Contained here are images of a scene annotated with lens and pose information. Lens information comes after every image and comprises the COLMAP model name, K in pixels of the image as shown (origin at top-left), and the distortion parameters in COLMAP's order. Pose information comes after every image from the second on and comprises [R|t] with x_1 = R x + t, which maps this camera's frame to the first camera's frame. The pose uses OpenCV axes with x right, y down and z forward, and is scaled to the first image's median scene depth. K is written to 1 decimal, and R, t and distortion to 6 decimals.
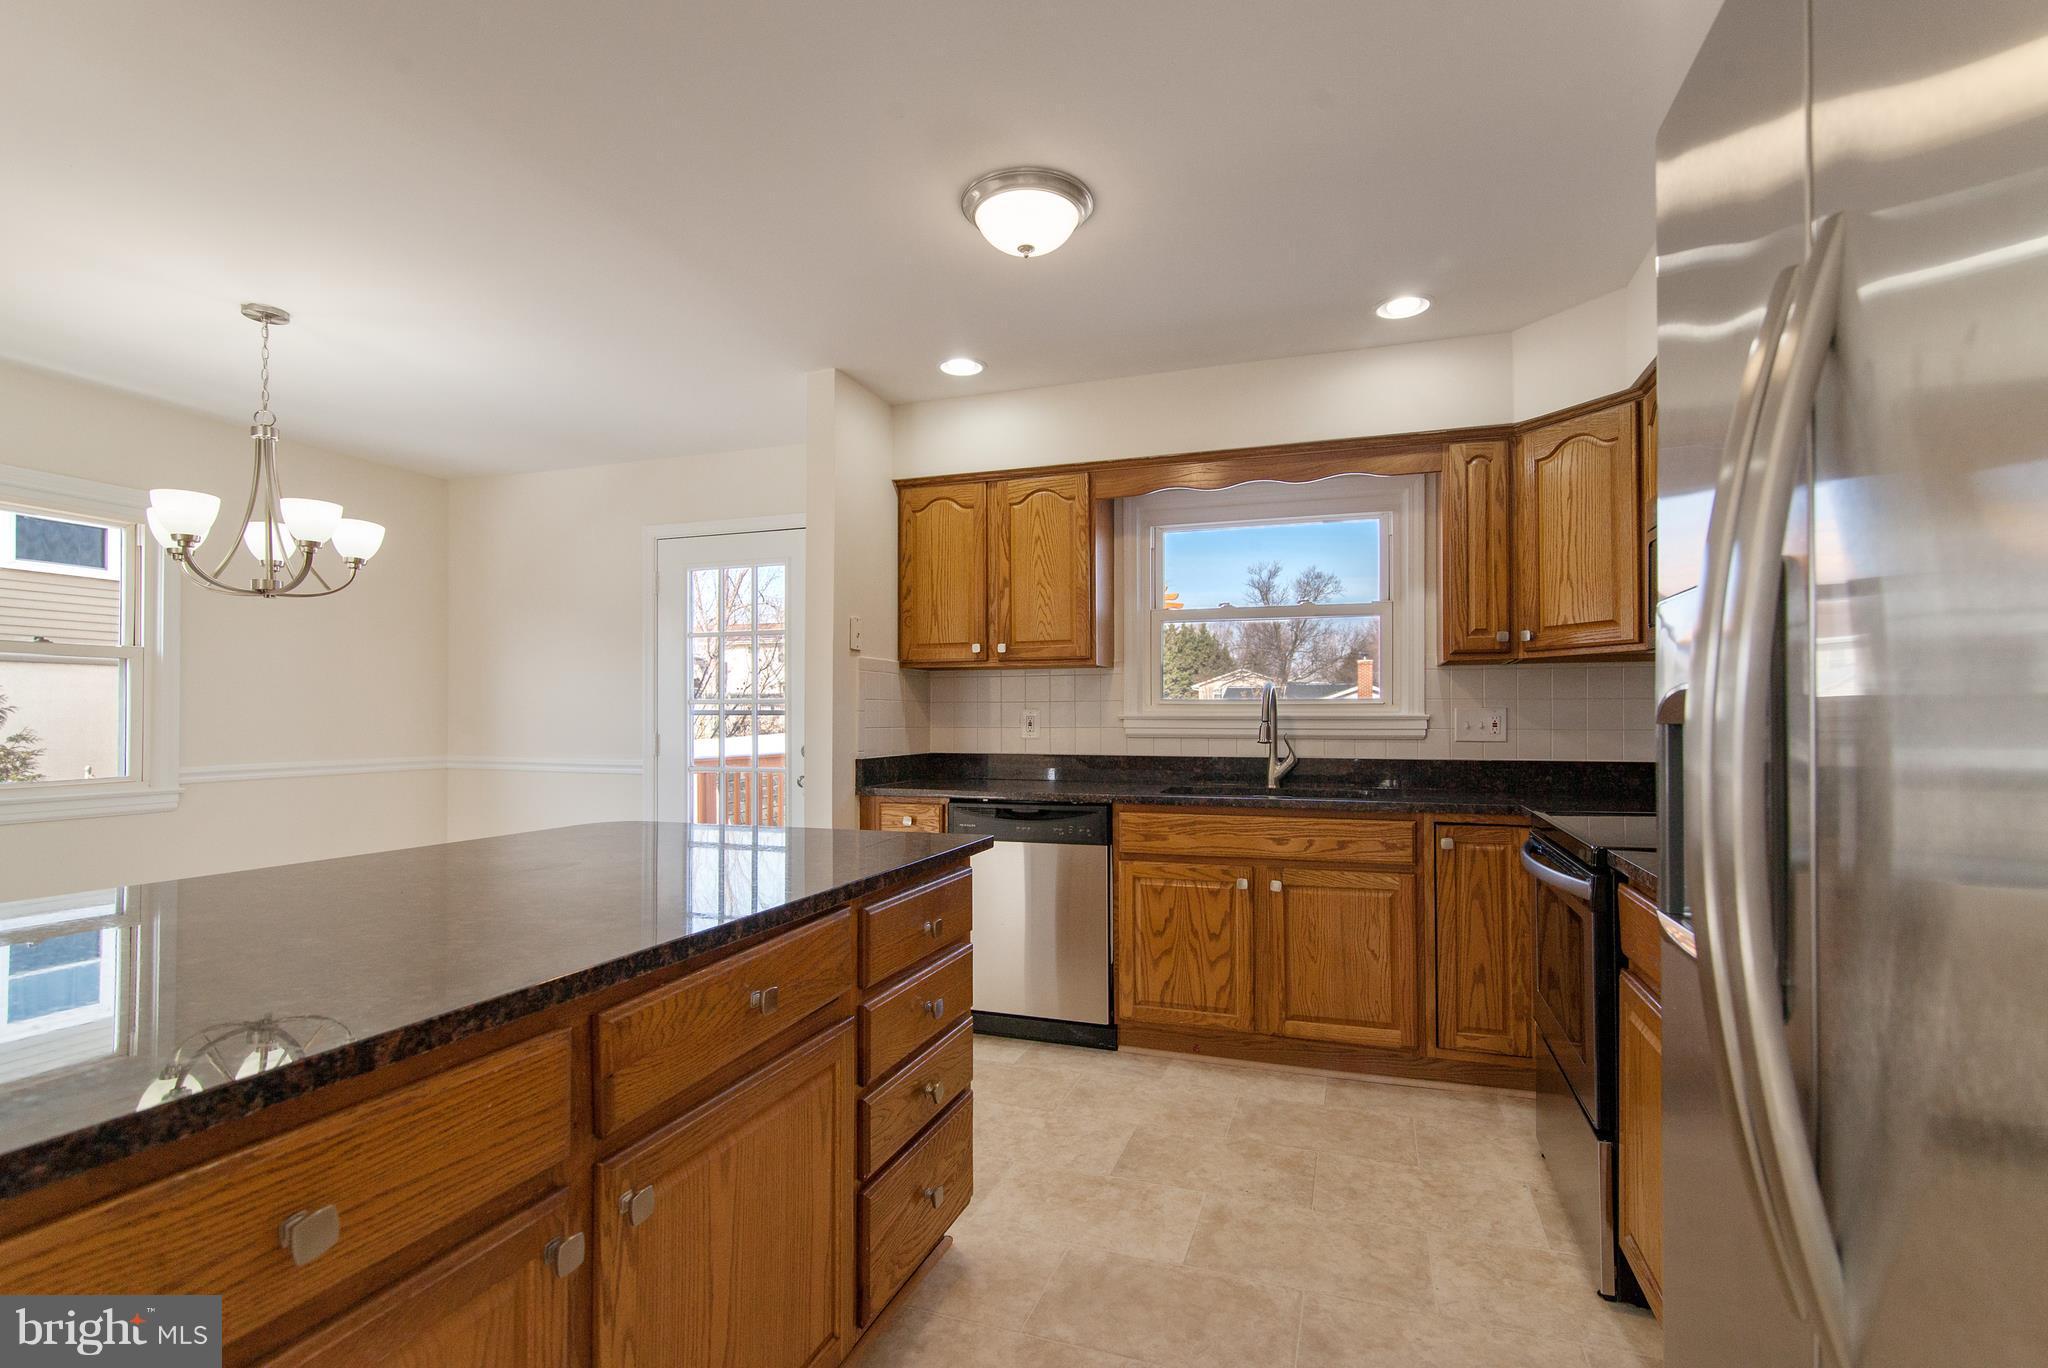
lens RADIAL K [[949.6, 0, 1029.1], [0, 949.6, 711.1], [0, 0, 1]] dist [-0.000992, -0.000321]
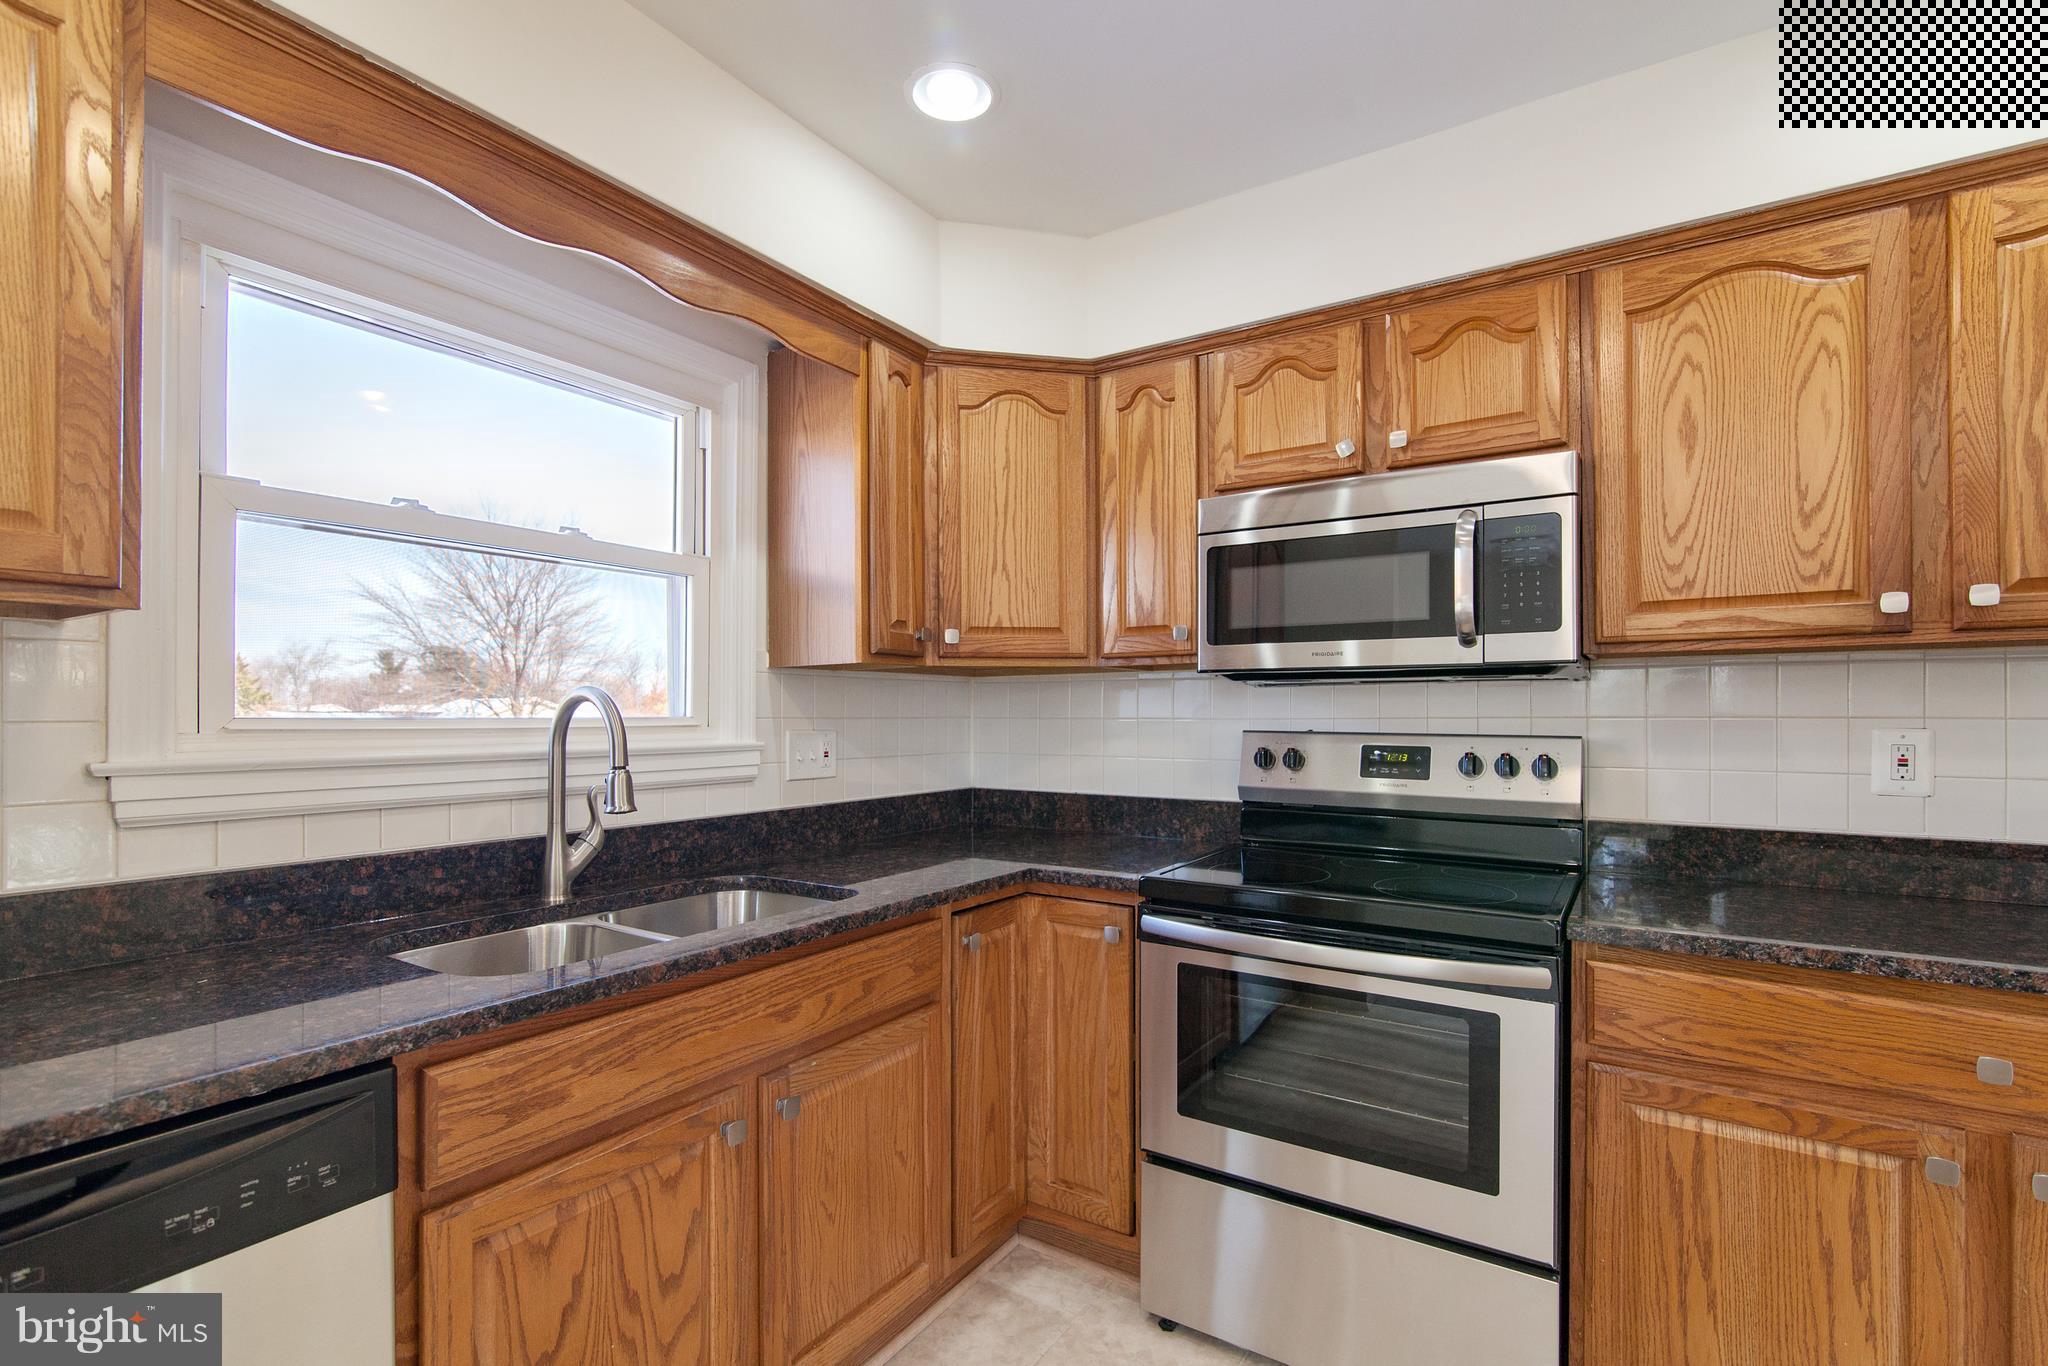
lens RADIAL K [[949.6, 0, 1029.1], [0, 949.6, 710.1], [0, 0, 1]] dist [-0.000992, -0.000321]
pose [[0.241594, 0.003136, 0.970372, -0.177803], [-0.006844, 0.999975, -0.001527, -0.019992], [-0.970353, -0.006272, 0.241610, 0.731116]]
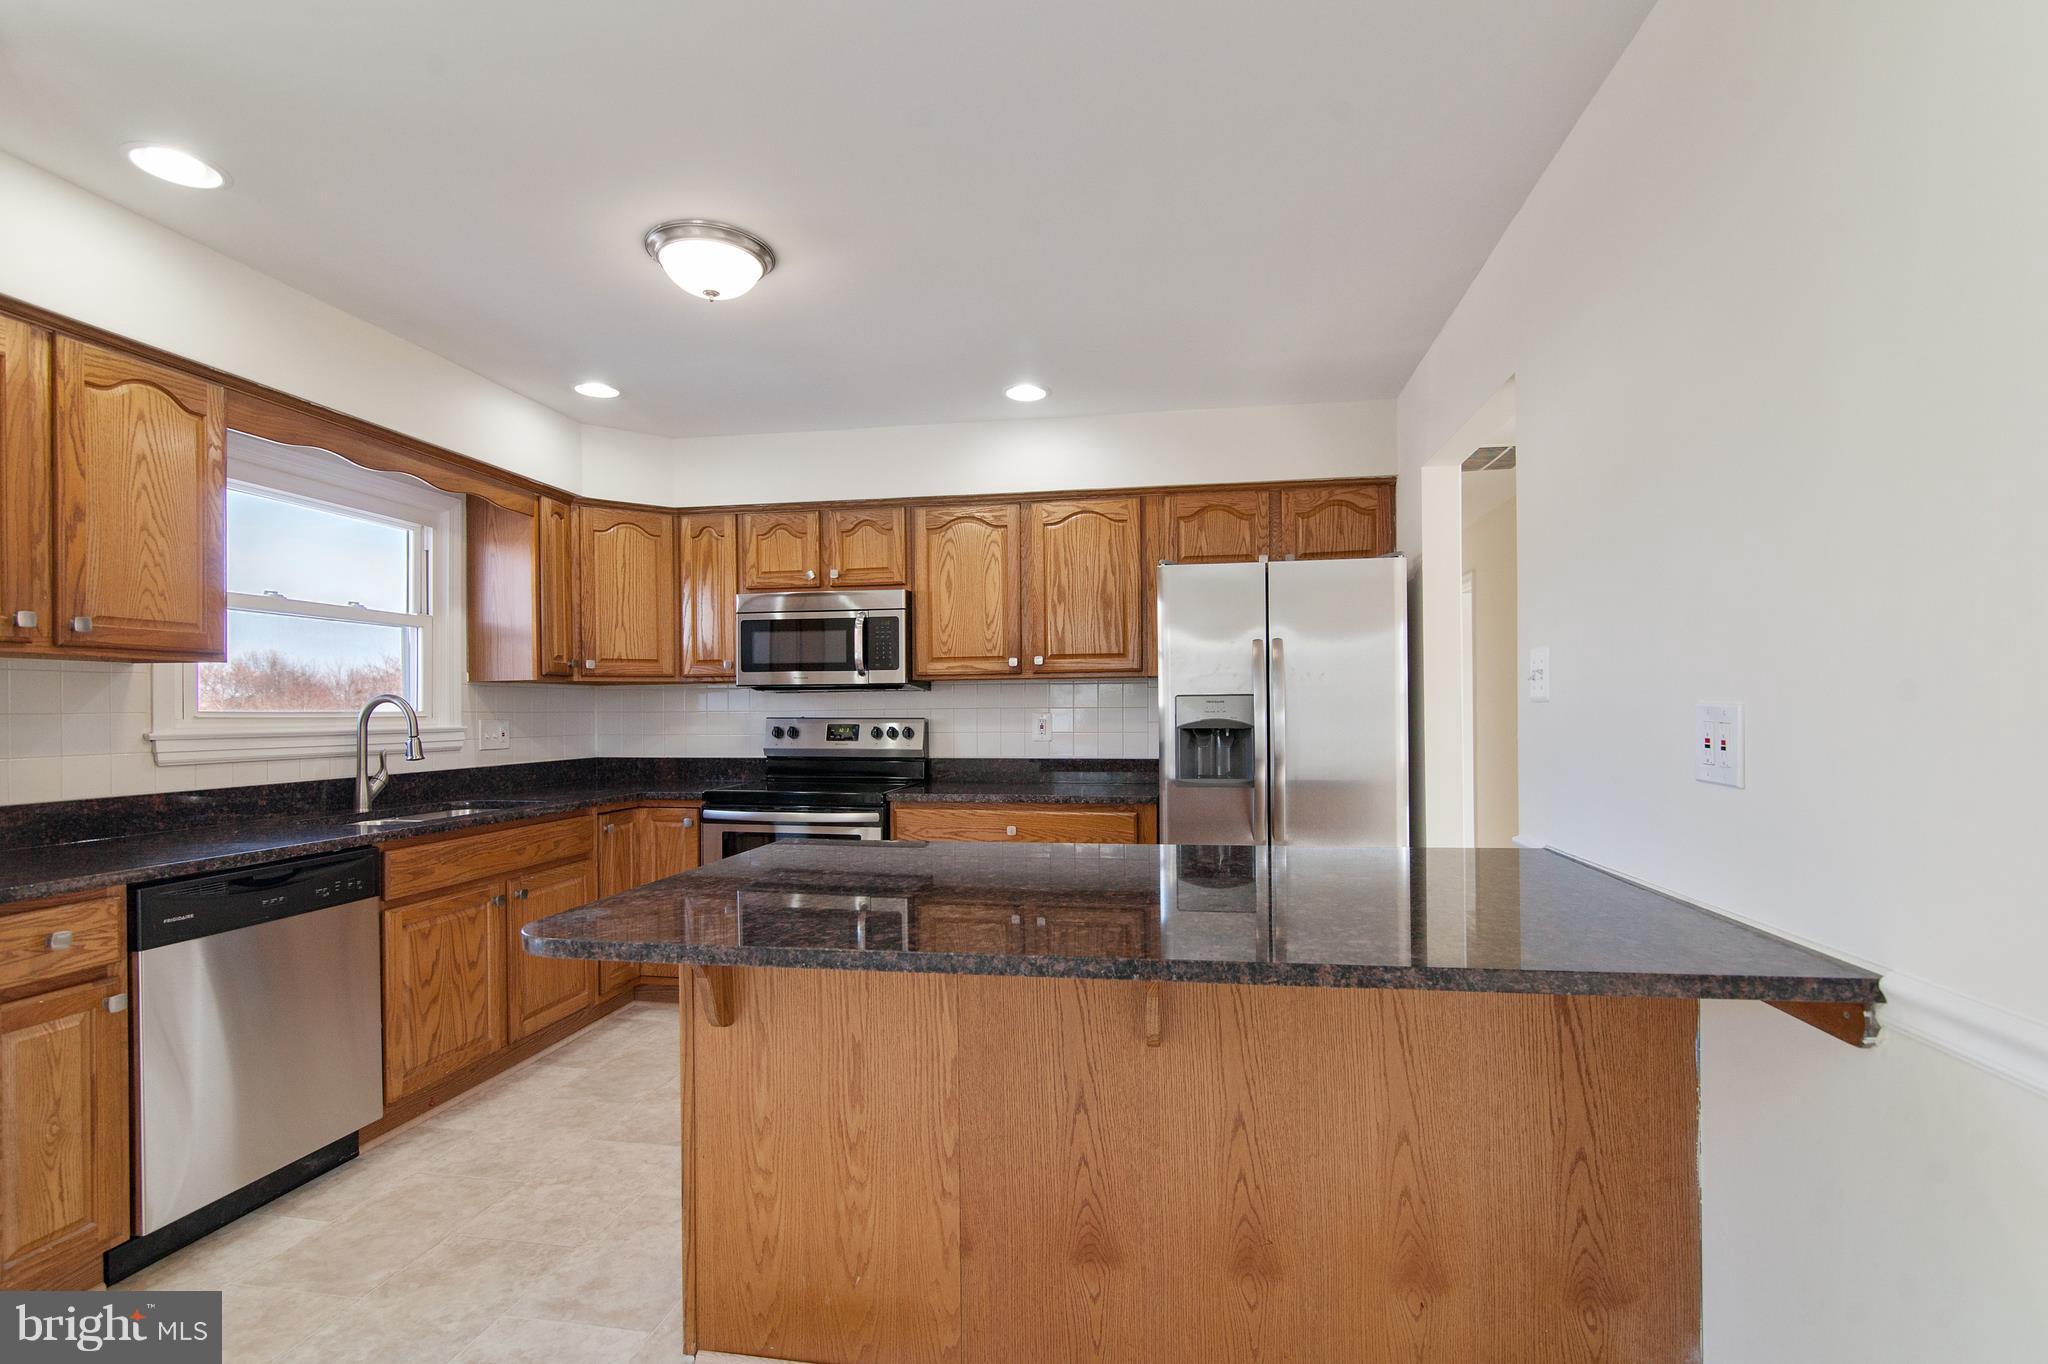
lens RADIAL K [[949.6, 0, 1029.1], [0, 949.6, 709.1], [0, 0, 1]] dist [-0.000992, -0.000321]
pose [[-0.165669, 0.003141, 0.986176, -0.815743], [-0.000361, 0.999995, -0.003246, -0.013961], [-0.986181, -0.000893, -0.165667, 0.601308]]
